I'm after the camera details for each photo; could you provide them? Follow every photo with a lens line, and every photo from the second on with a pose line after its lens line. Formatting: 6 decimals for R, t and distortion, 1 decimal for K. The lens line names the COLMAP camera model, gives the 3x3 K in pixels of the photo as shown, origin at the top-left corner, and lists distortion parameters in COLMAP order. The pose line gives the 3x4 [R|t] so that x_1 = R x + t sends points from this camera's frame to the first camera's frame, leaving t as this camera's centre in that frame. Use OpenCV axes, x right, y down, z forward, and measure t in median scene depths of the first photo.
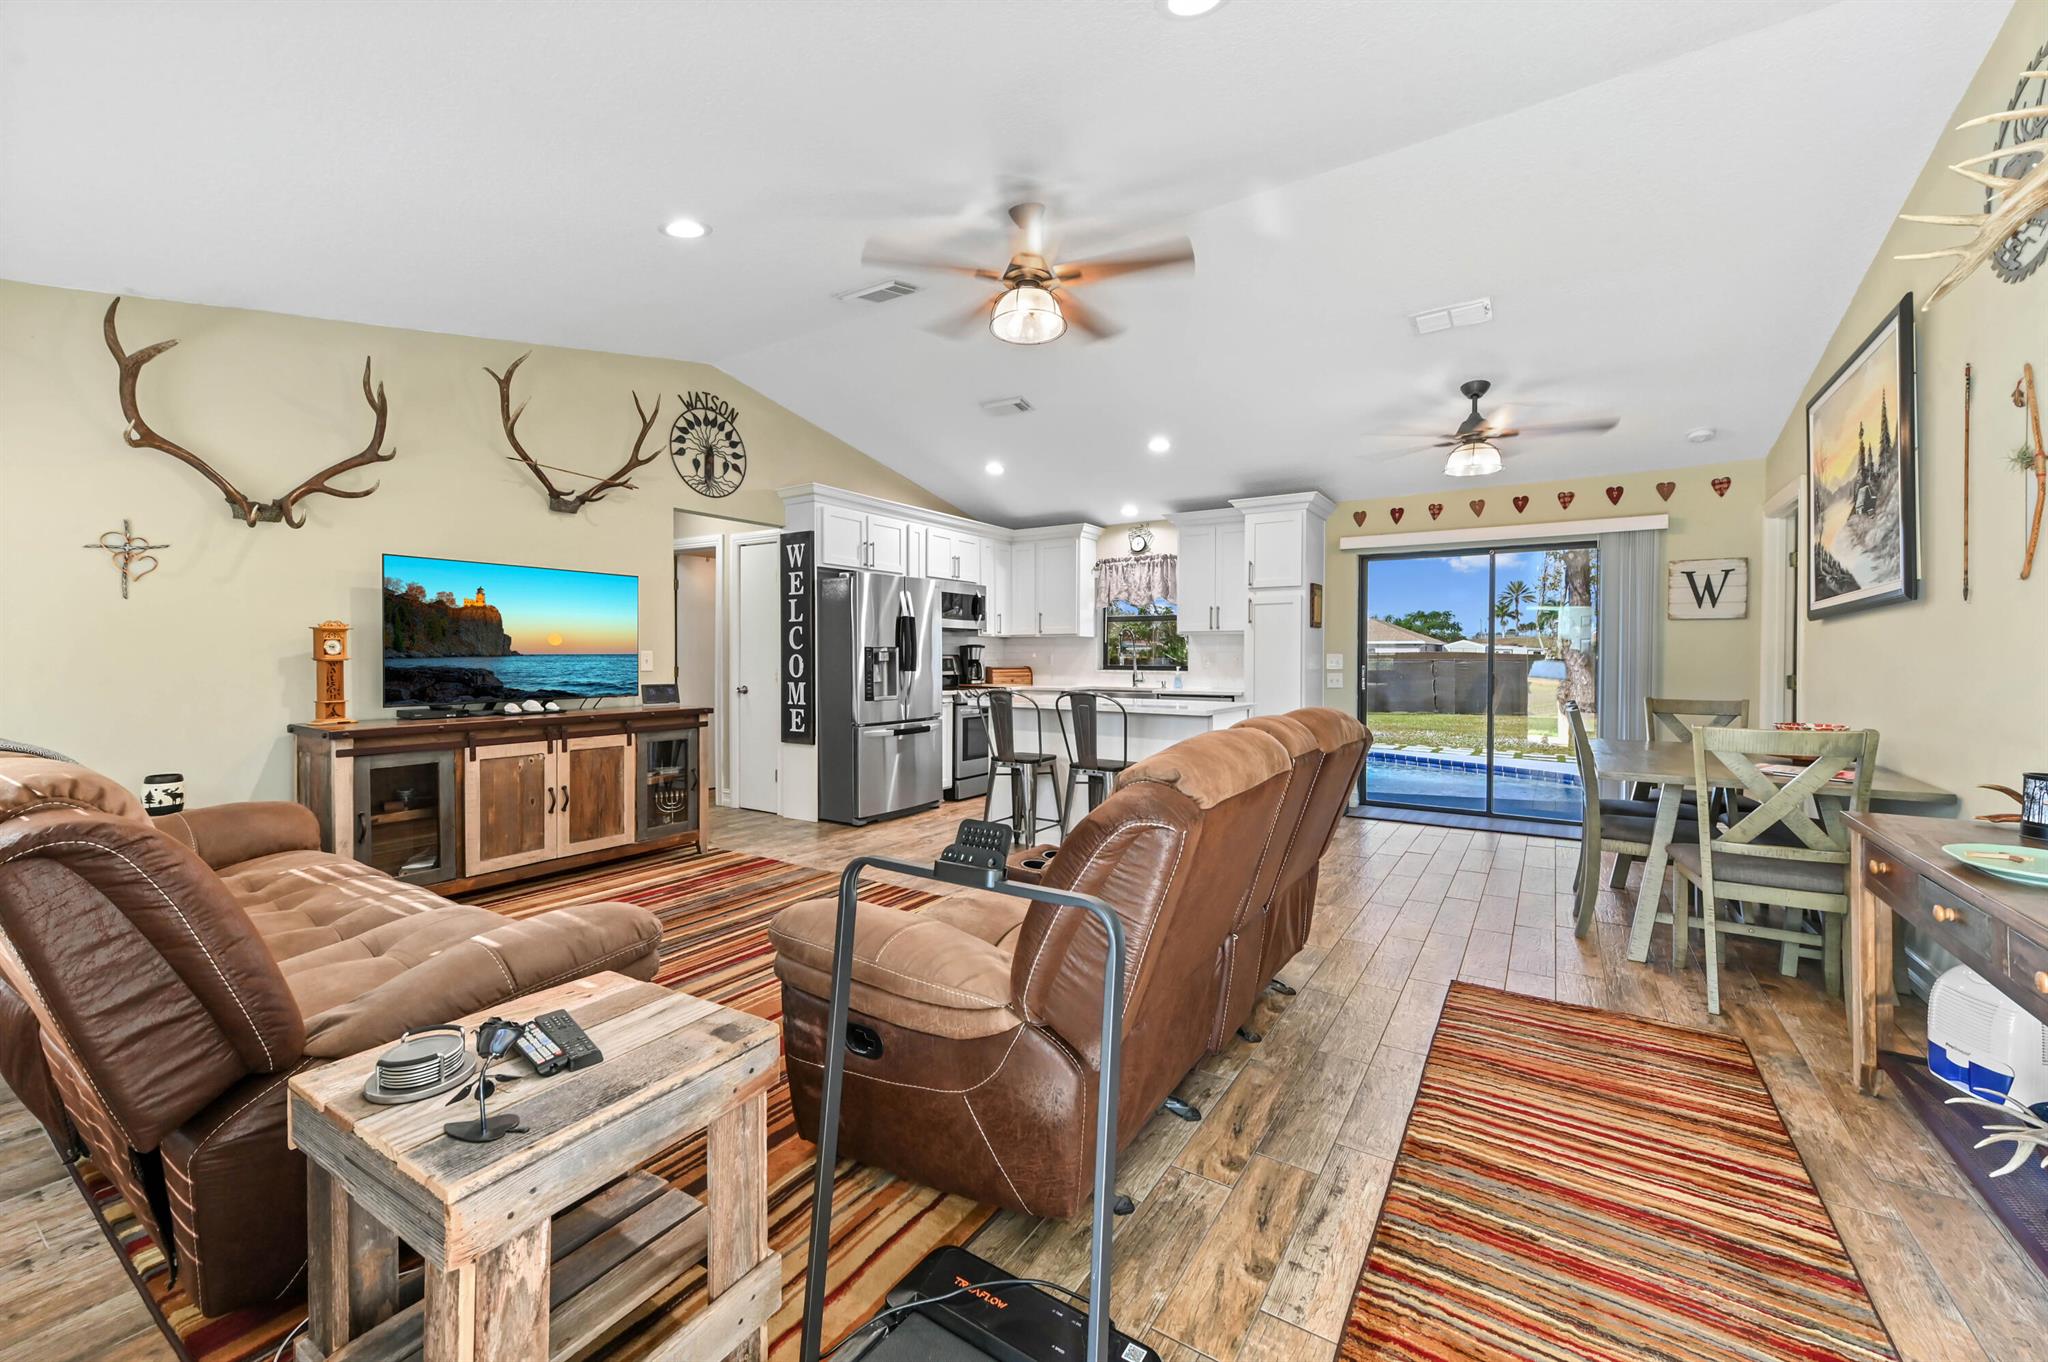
lens RADIAL K [[807.6, 0, 1022.8], [0, 807.6, 667.7], [0, 0, 1]] dist [0.014397, 0.000351]
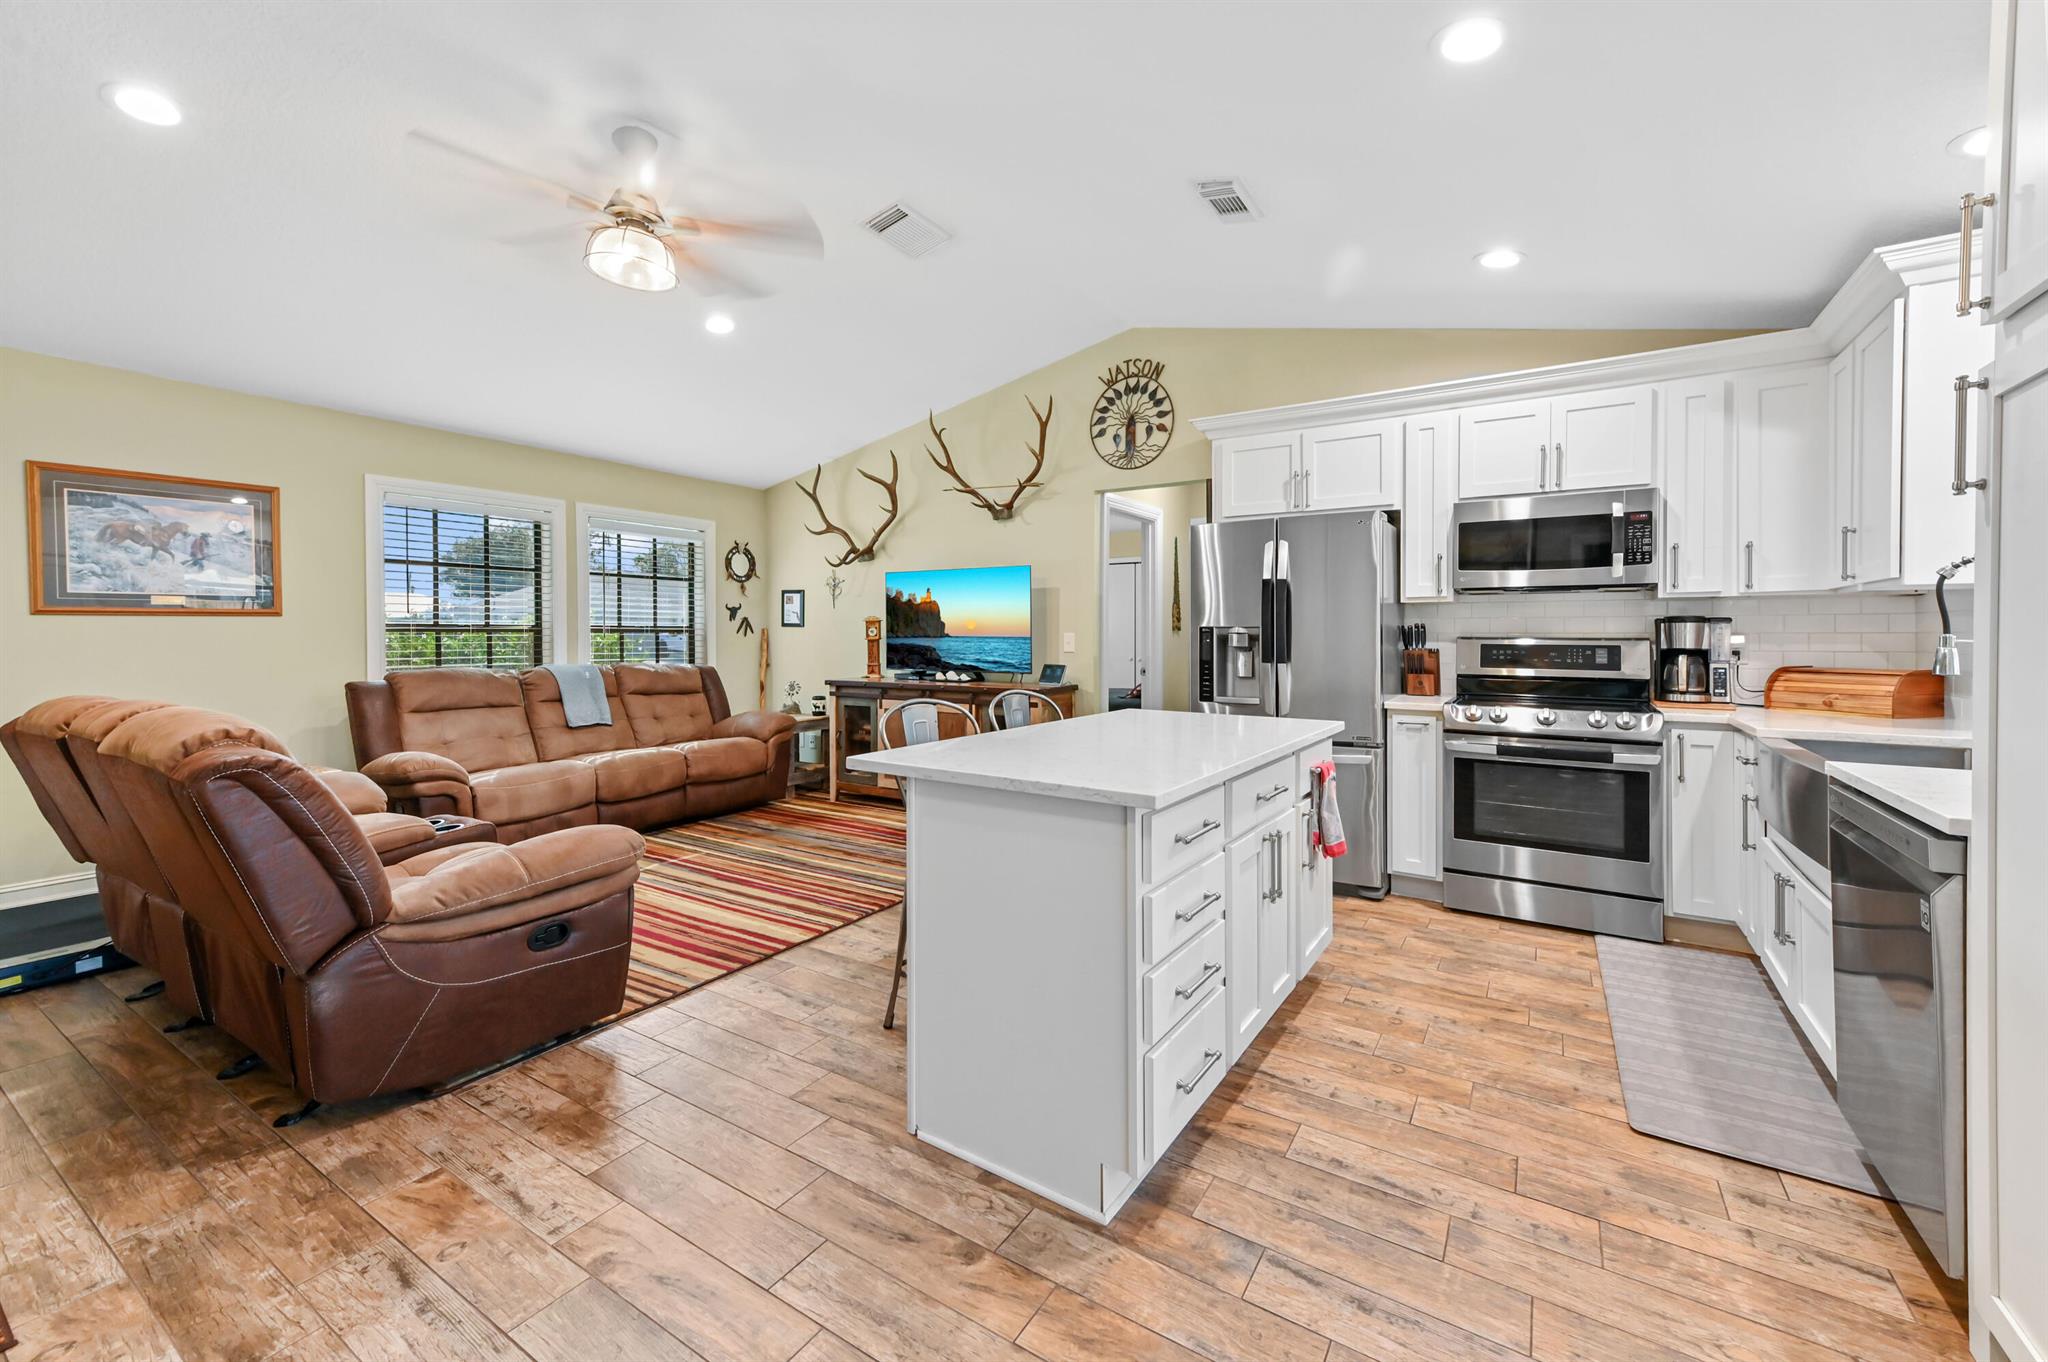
lens RADIAL K [[822.4, 0, 1030.5], [0, 822.4, 634.1], [0, 0, 1]] dist [0.016718, 0.000102]
pose [[0.016591, -0.000180, -0.999862, 0.578908], [-0.016456, 0.999864, -0.000453, -0.016722], [0.999727, 0.016461, 0.016586, 0.885363]]
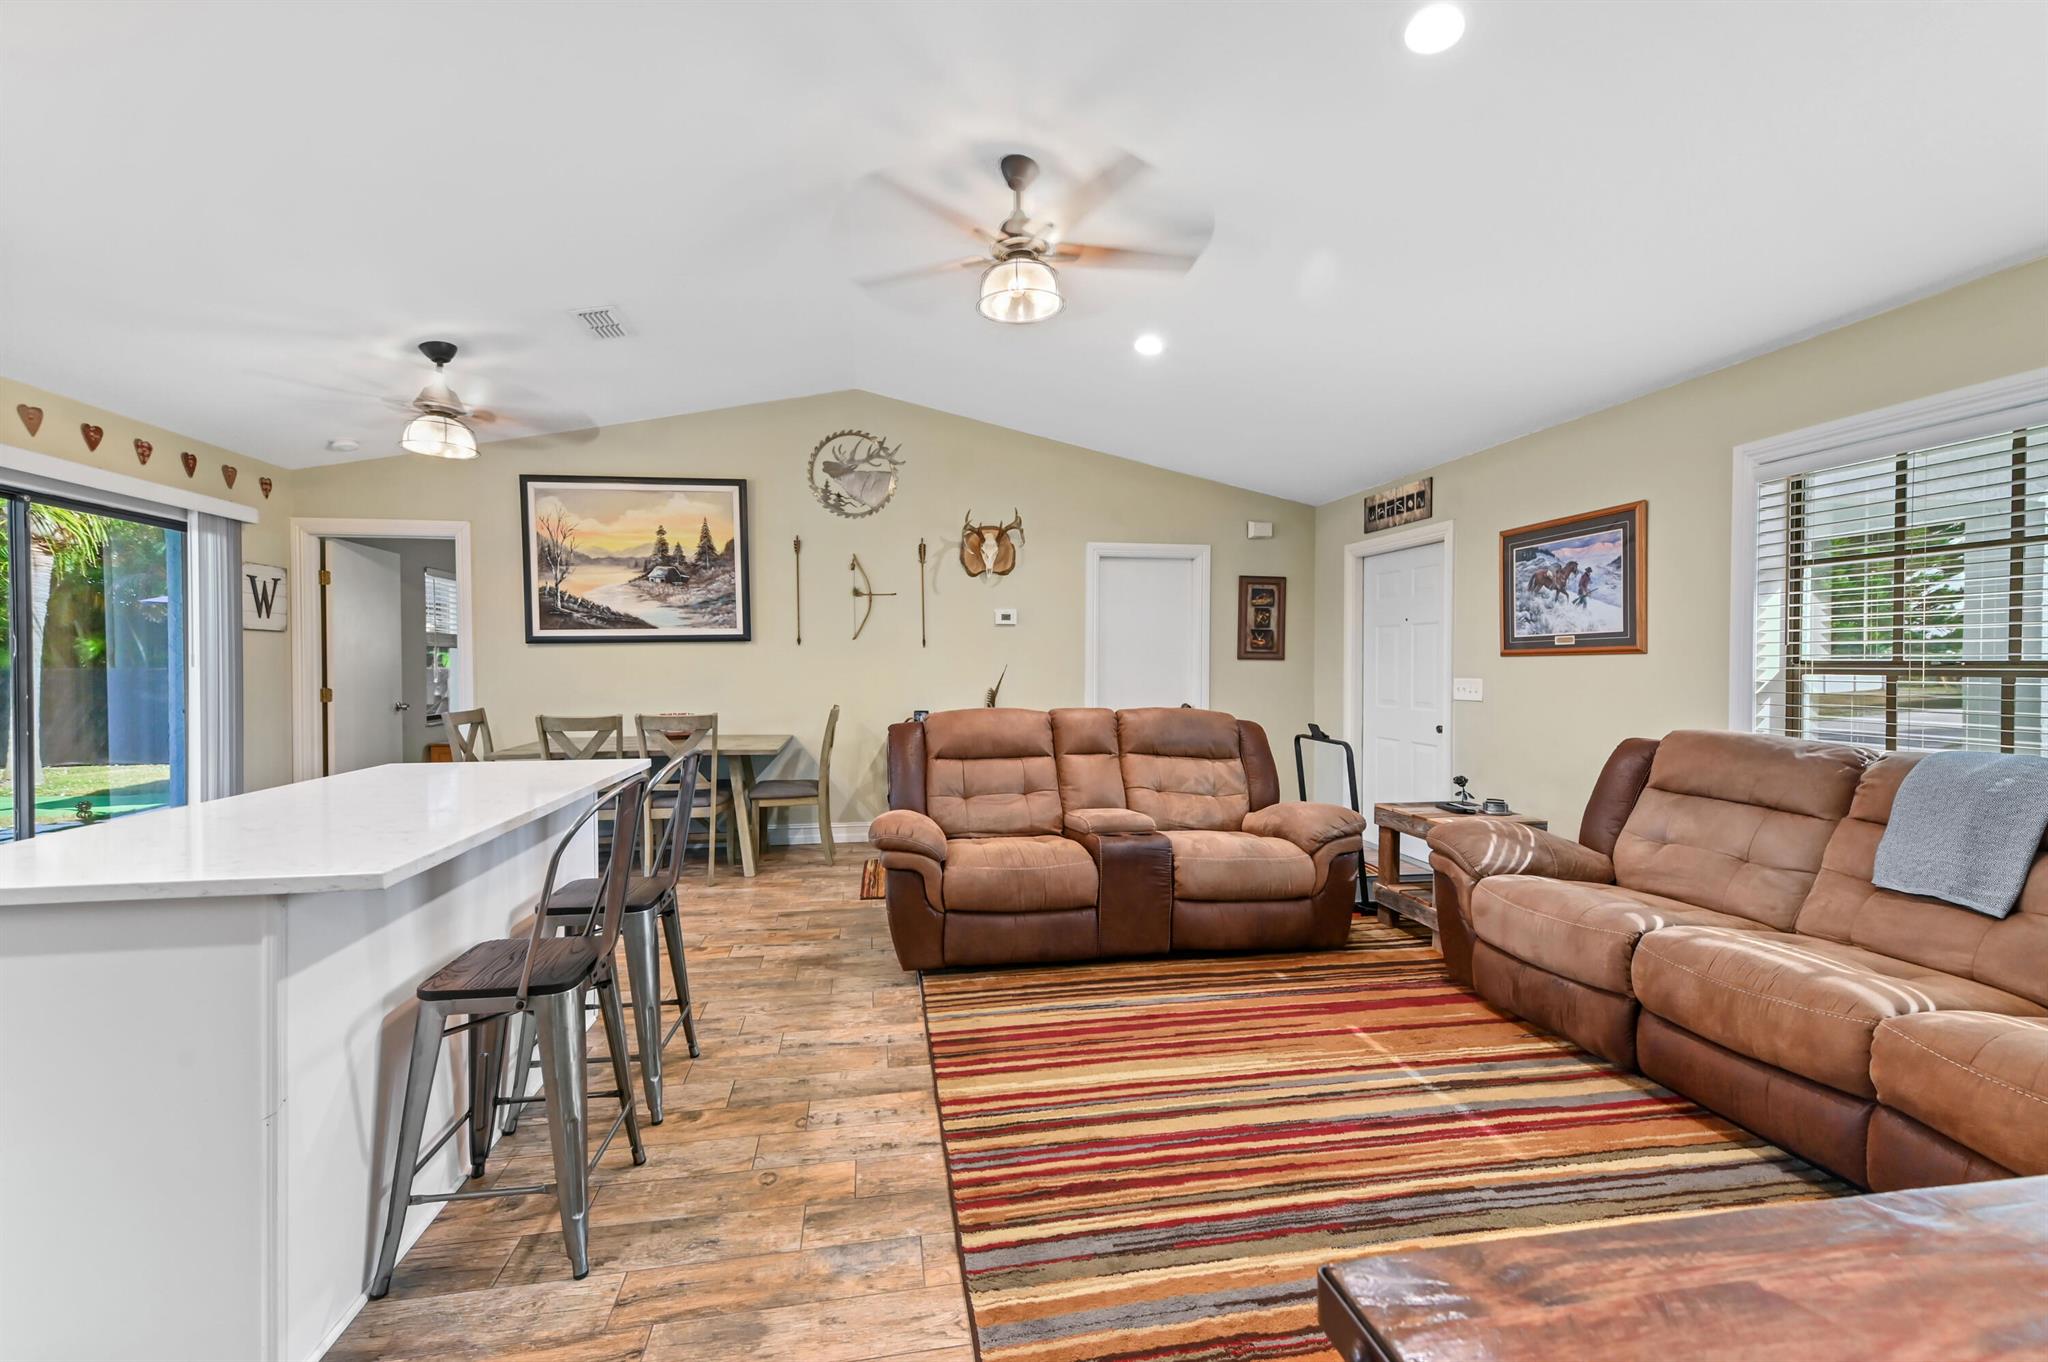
lens RADIAL K [[809.5, 0, 1010.2], [0, 809.5, 673.3], [0, 0, 1]] dist [0.014924, -0.000088]
pose [[-0.682004, -0.014059, 0.731213, -0.393805], [0.008280, 0.999603, 0.026941, -0.028740], [-0.731302, 0.024428, -0.681617, 1.004209]]
